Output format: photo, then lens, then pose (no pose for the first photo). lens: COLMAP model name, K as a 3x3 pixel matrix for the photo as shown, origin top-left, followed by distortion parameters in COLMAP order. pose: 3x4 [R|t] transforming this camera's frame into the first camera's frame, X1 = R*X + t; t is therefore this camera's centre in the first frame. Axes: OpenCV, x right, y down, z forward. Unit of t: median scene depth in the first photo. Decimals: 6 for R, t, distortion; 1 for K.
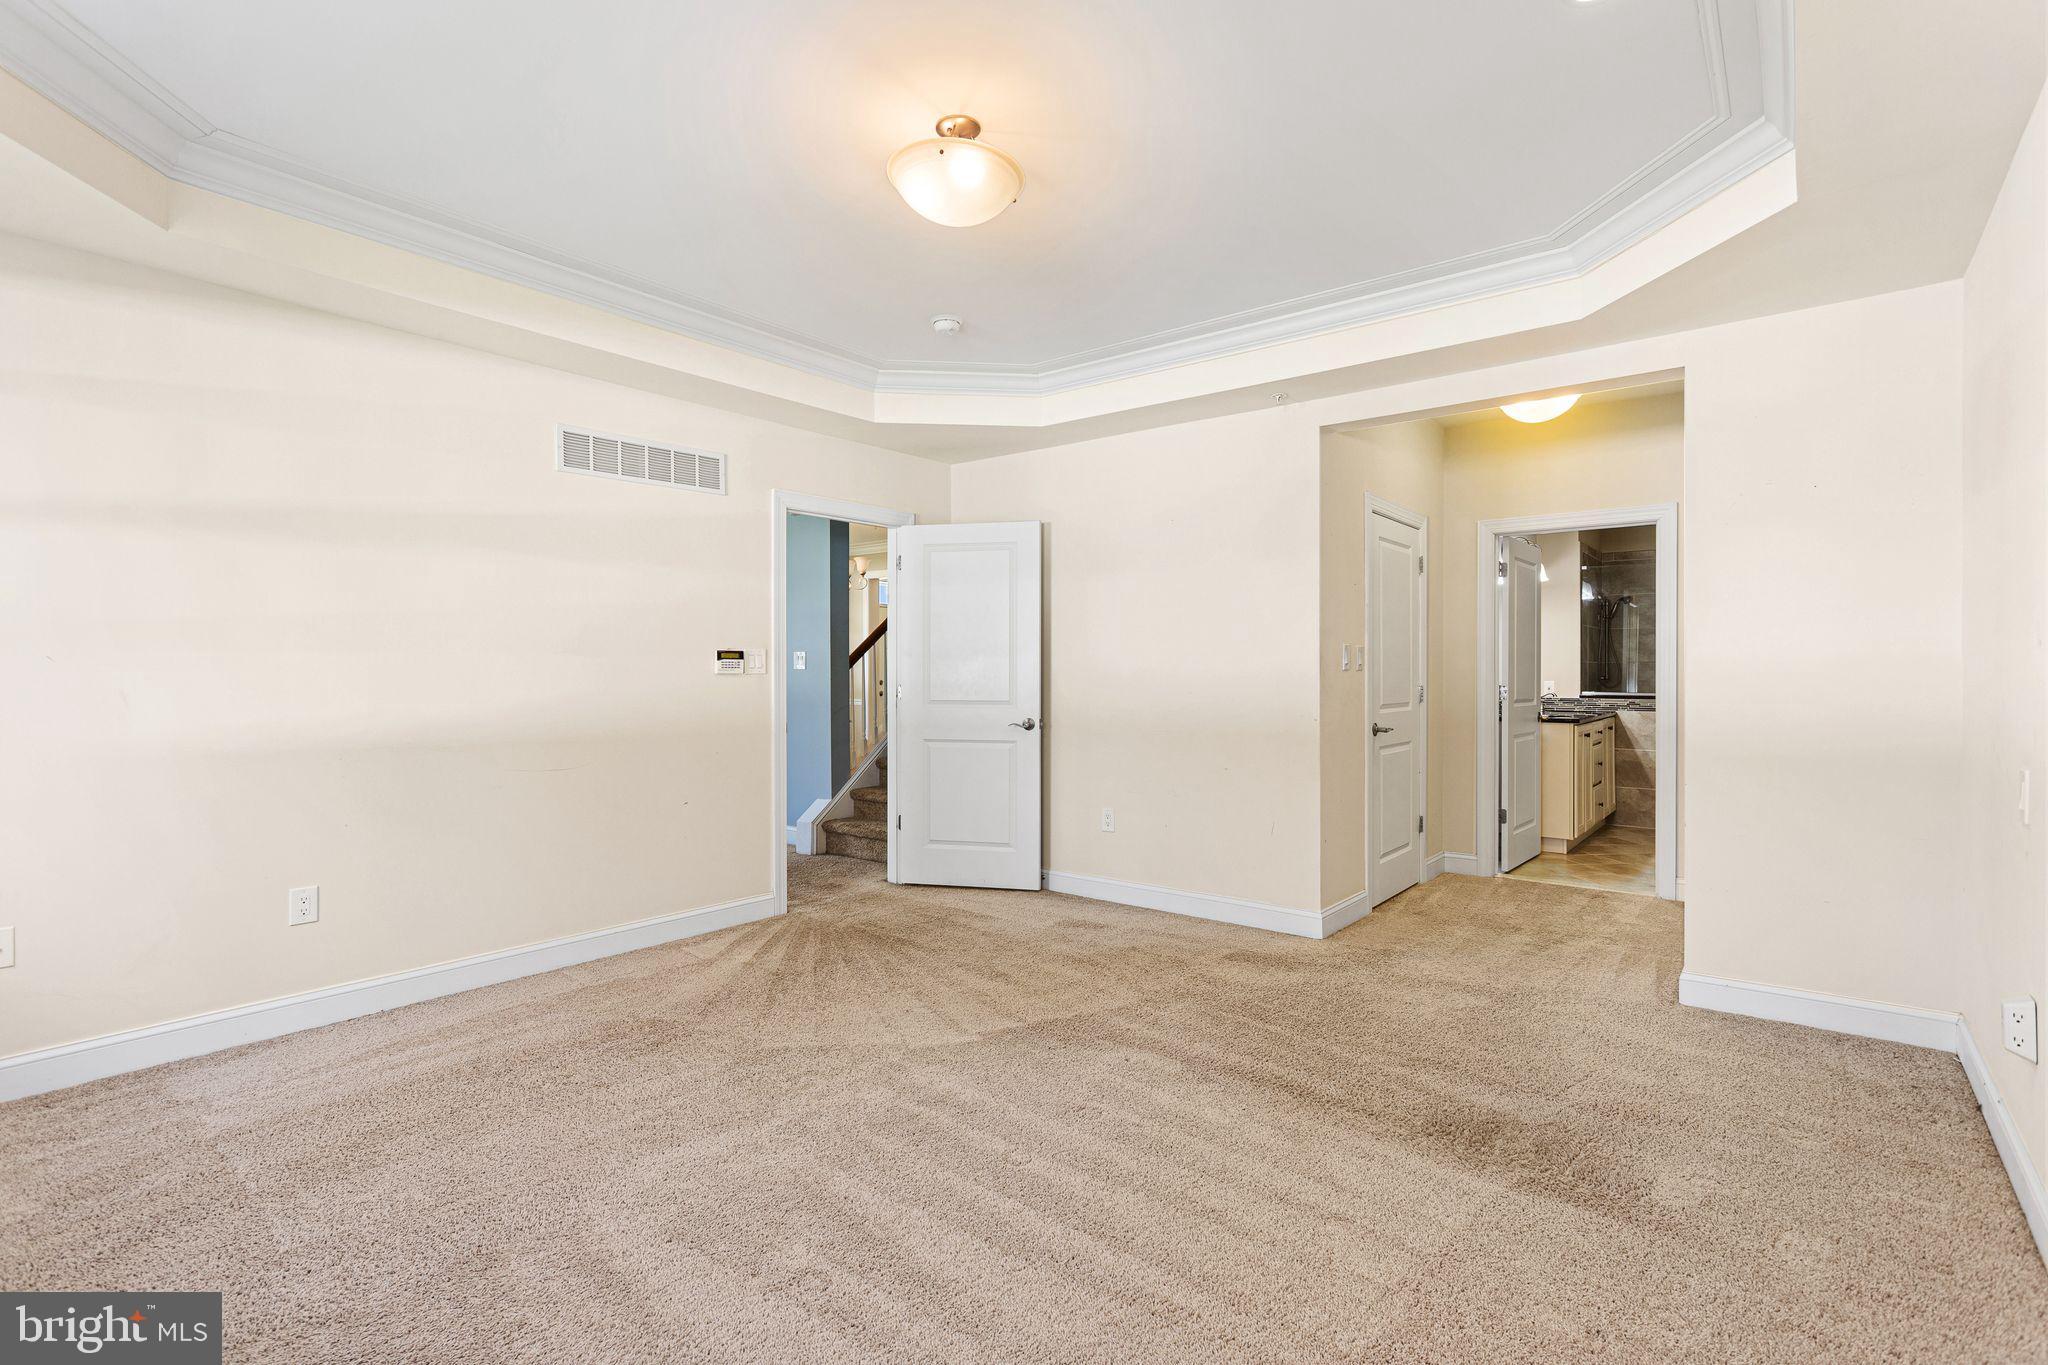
lens RADIAL K [[957.7, 0, 1010.9], [0, 957.7, 672.6], [0, 0, 1]] dist [0.001126, -0.000249]
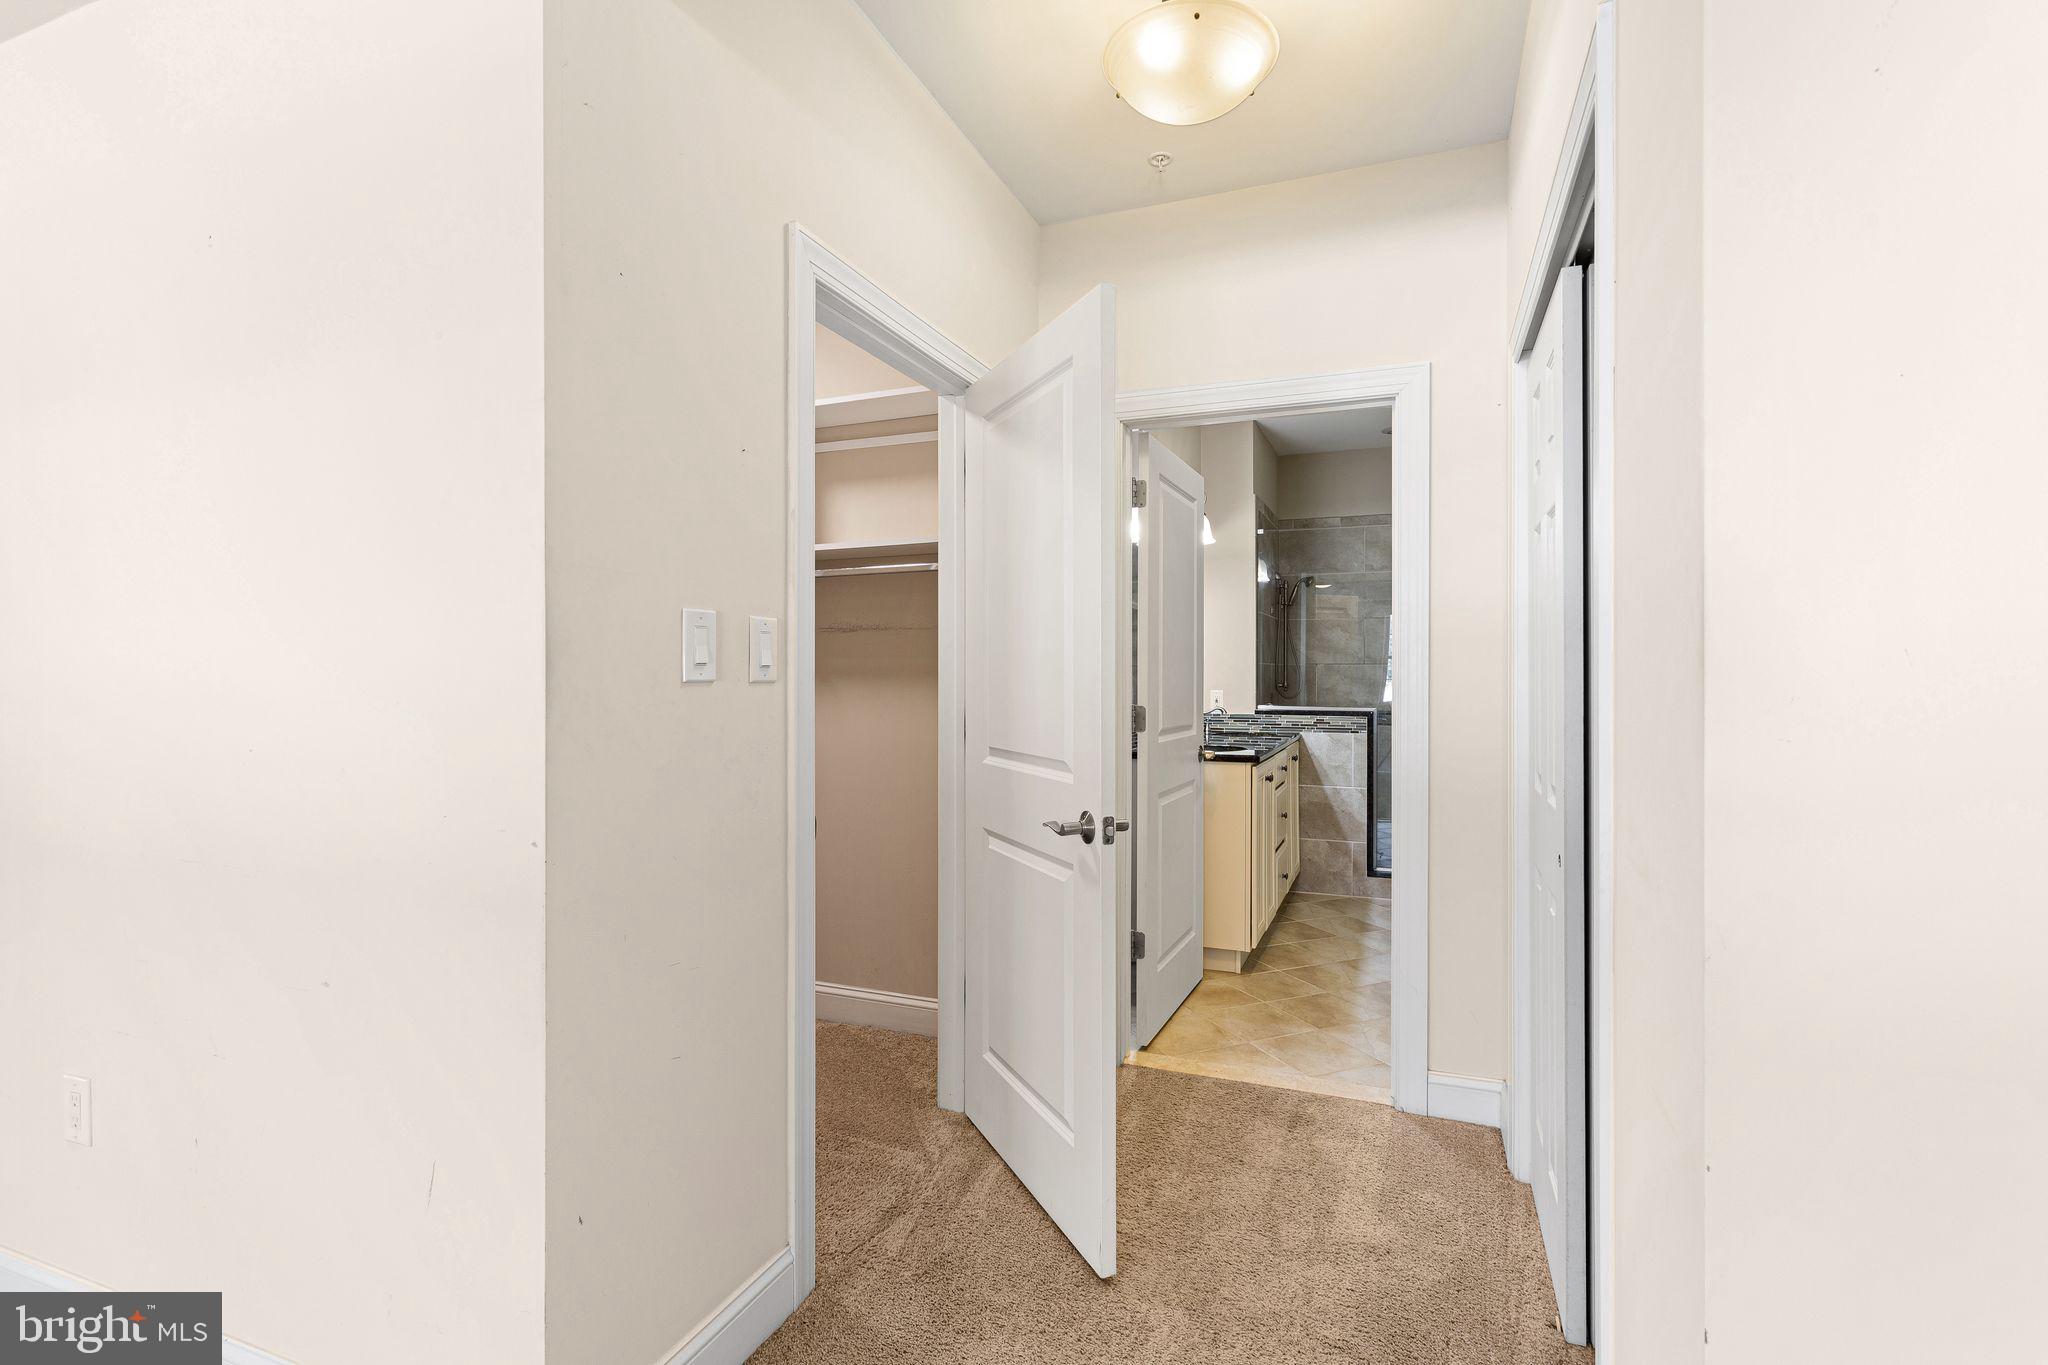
lens RADIAL K [[957.7, 0, 1024.2], [0, 957.7, 680.3], [0, 0, 1]] dist [0.001126, -0.000249]
pose [[0.952351, -0.002371, 0.304995, 0.224592], [0.001307, 0.999992, 0.003691, -0.001768], [-0.305002, -0.003117, 0.952347, 0.394129]]
